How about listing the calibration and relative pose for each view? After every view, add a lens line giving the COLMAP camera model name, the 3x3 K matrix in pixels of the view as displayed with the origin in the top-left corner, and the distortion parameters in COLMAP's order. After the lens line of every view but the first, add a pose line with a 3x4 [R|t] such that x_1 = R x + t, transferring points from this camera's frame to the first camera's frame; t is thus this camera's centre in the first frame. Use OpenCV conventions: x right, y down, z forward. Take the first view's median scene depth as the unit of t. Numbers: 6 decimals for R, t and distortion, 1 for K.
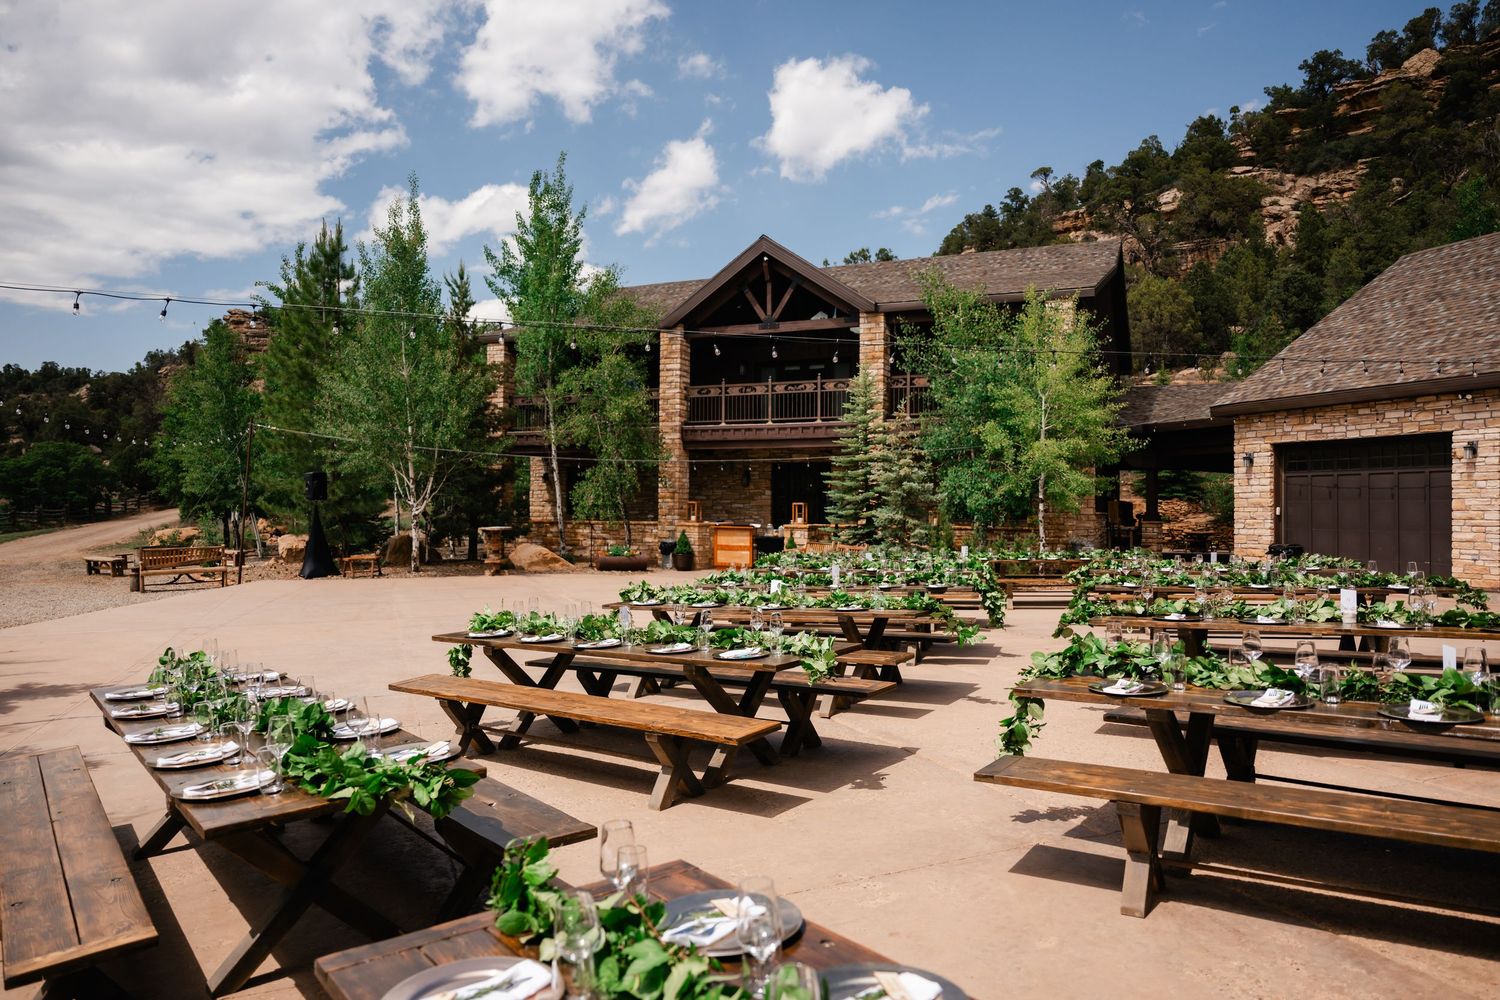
lens RADIAL K [[1008.6, 0, 750.0], [0, 1008.6, 500.0], [0, 0, 1]] dist [-0.002083, 0.000030]
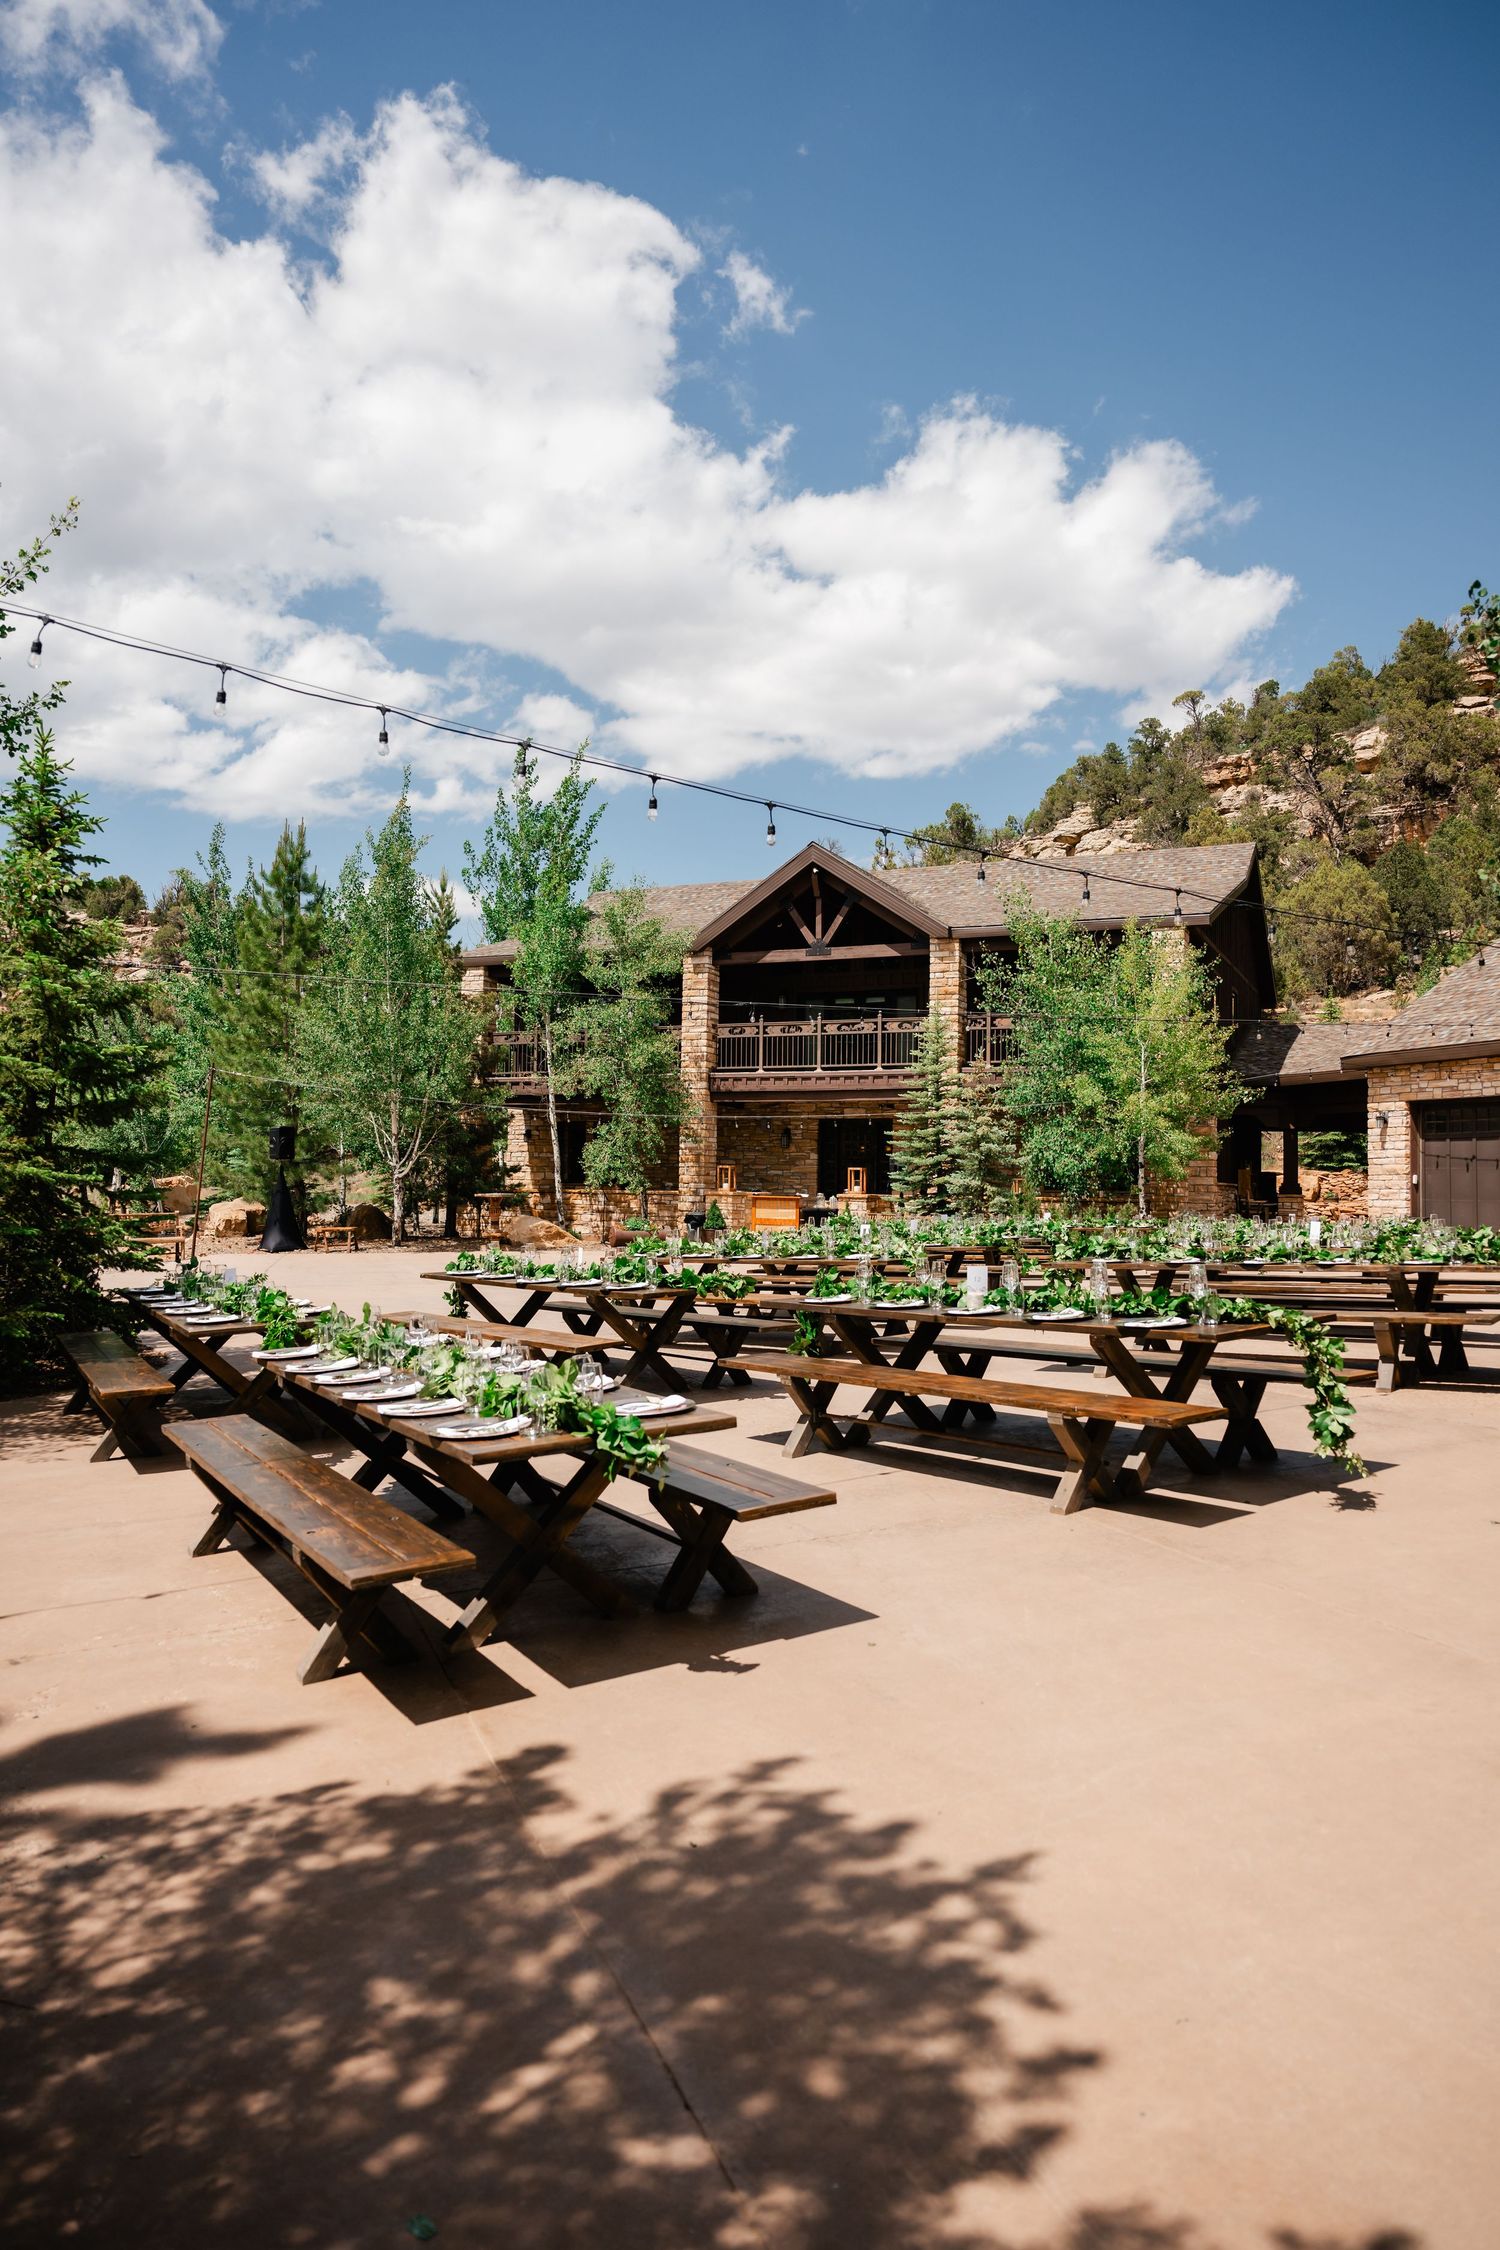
lens RADIAL K [[1512.9, 0, 749.7], [0, 1512.9, 1132.5], [0, 0, 1]] dist [-0.002083, 0.000030]
pose [[0.999966, 0.007084, -0.004278, -0.032507], [-0.007196, 0.999617, -0.026717, 0.007420], [0.004087, 0.026747, 0.999634, -0.236435]]
